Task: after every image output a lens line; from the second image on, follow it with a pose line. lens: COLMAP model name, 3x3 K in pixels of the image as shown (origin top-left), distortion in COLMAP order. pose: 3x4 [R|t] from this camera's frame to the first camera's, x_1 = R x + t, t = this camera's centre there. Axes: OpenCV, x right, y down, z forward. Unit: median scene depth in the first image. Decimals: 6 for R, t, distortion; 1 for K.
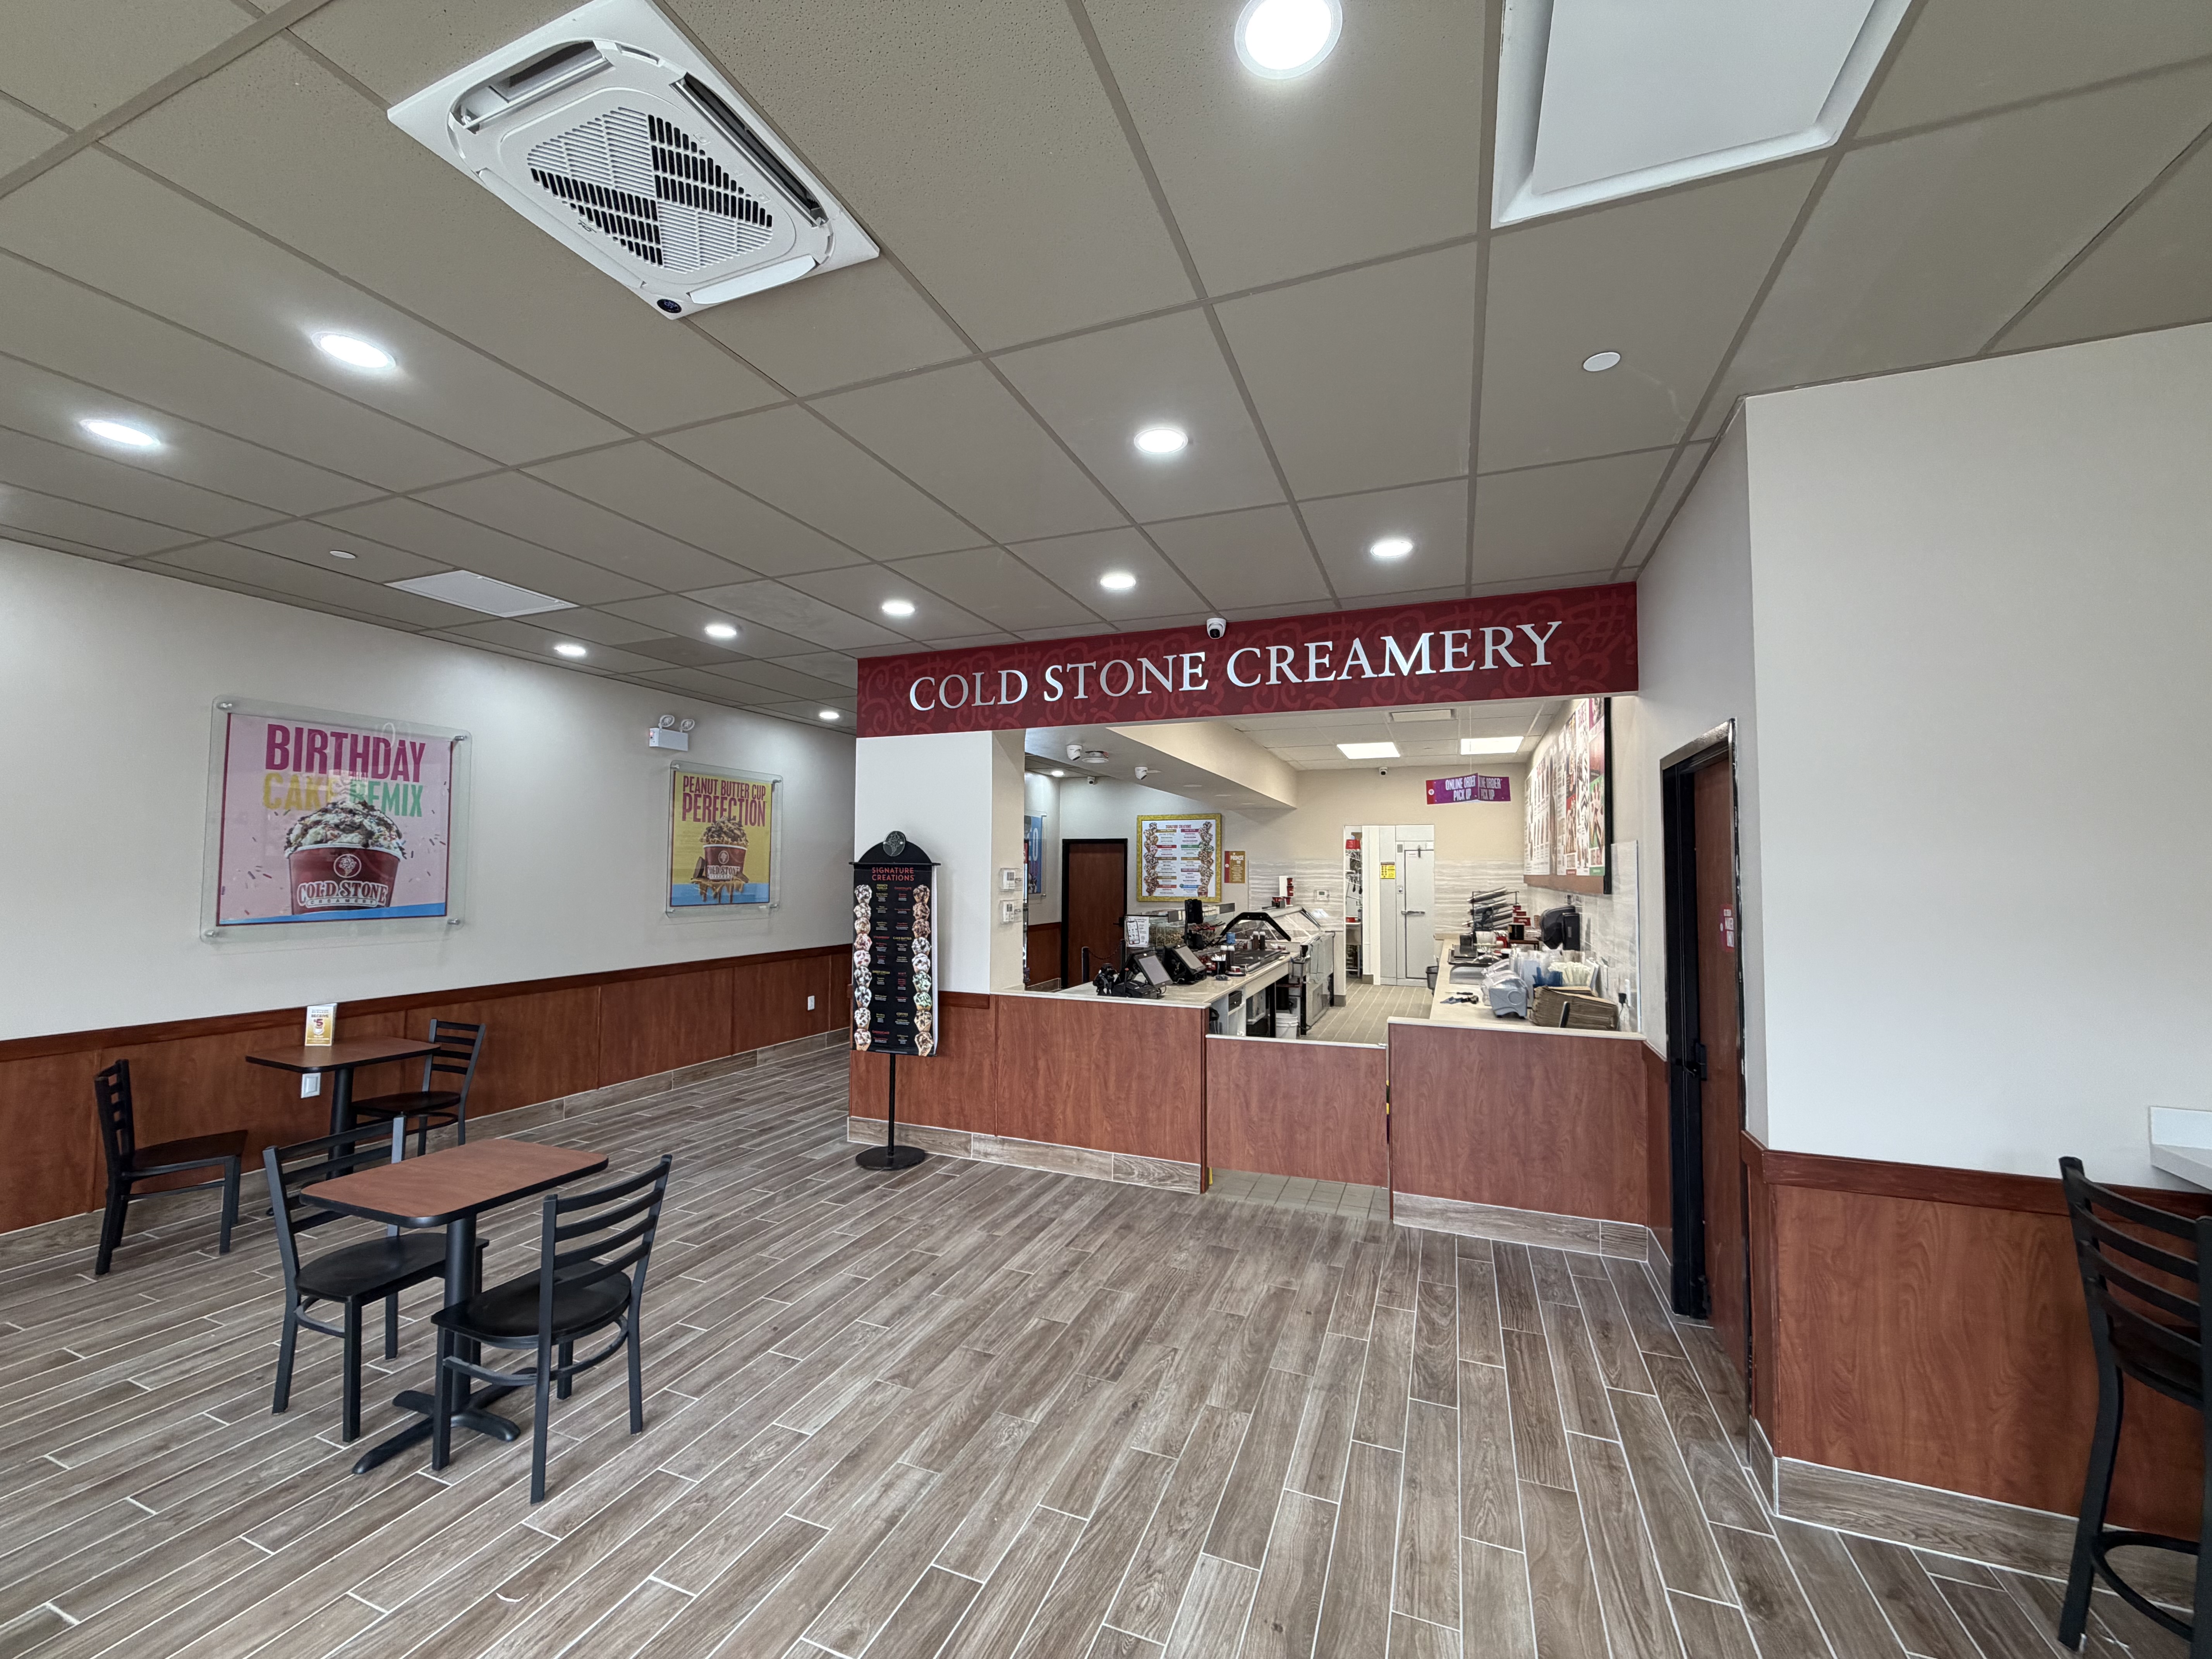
lens RADIAL K [[883.5, 0, 1103.3], [0, 883.5, 832.0], [0, 0, 1]] dist [-0.000717, -0.000056]
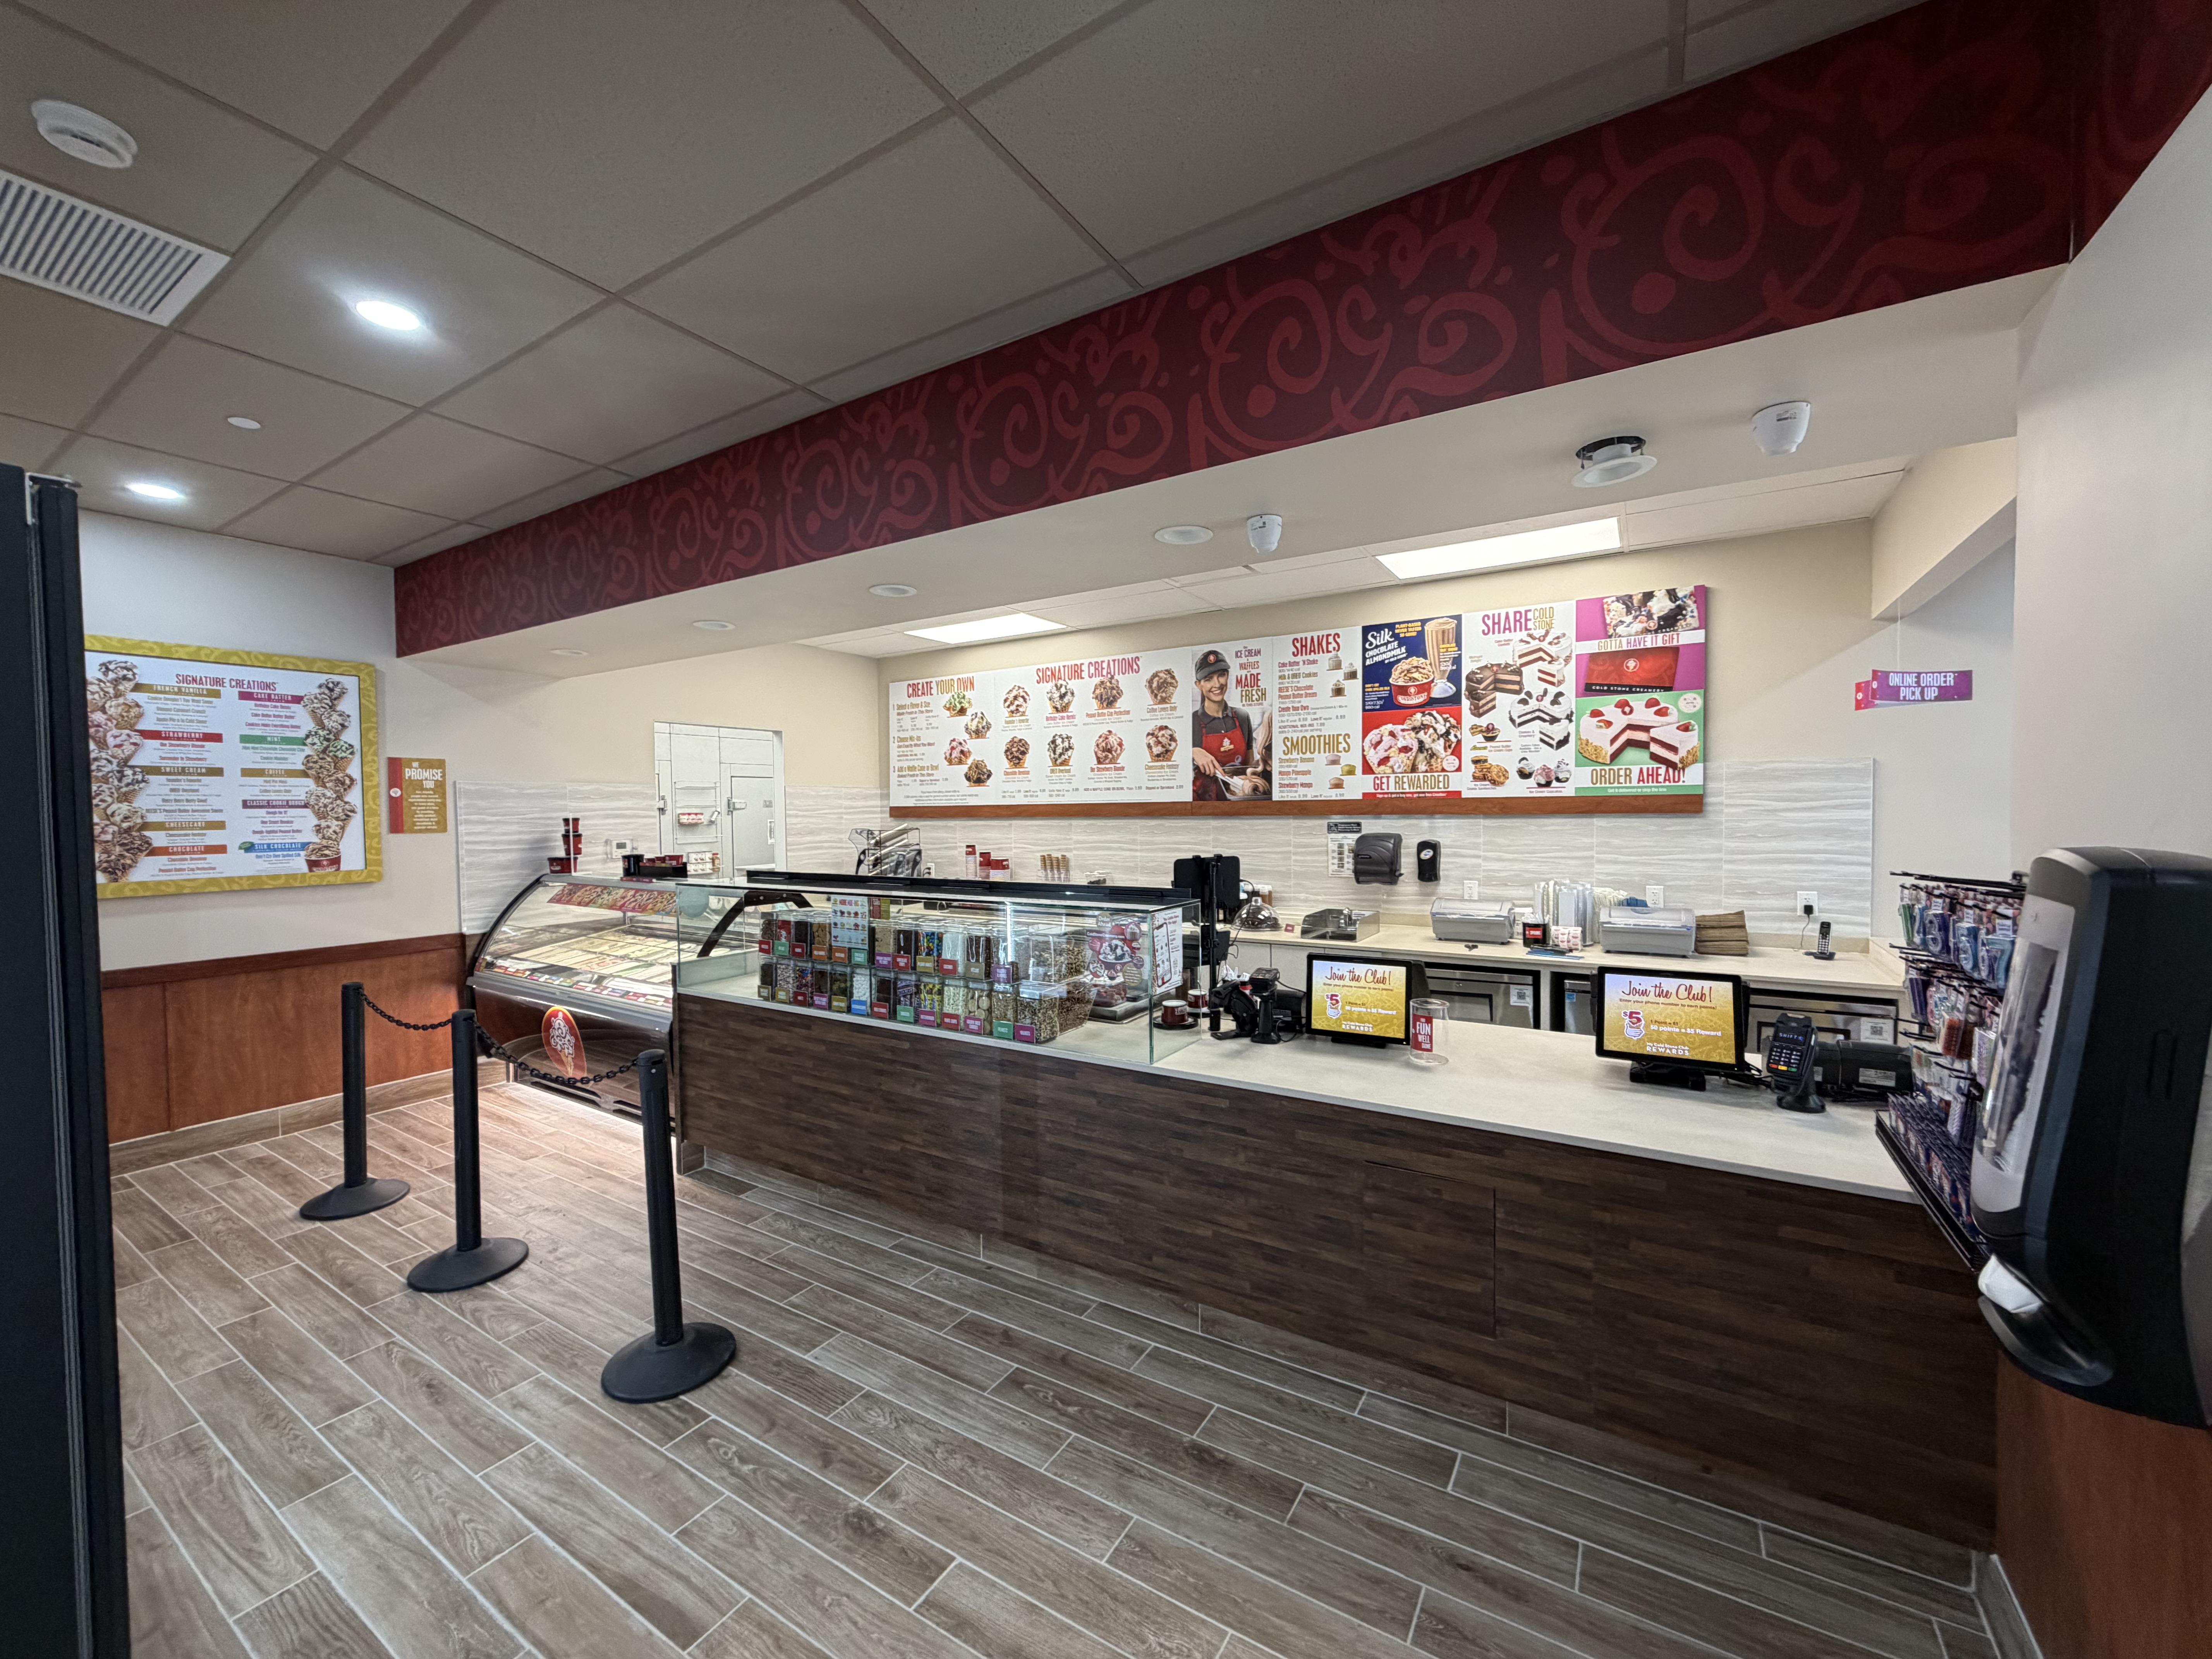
lens RADIAL K [[883.5, 0, 1104.5], [0, 883.5, 831.8], [0, 0, 1]] dist [-0.000717, -0.000056]
pose [[0.181363, -0.036249, 0.982748, -0.208902], [-0.036137, 0.998400, 0.043495, 0.026103], [-0.982752, -0.043402, 0.179763, 0.589366]]
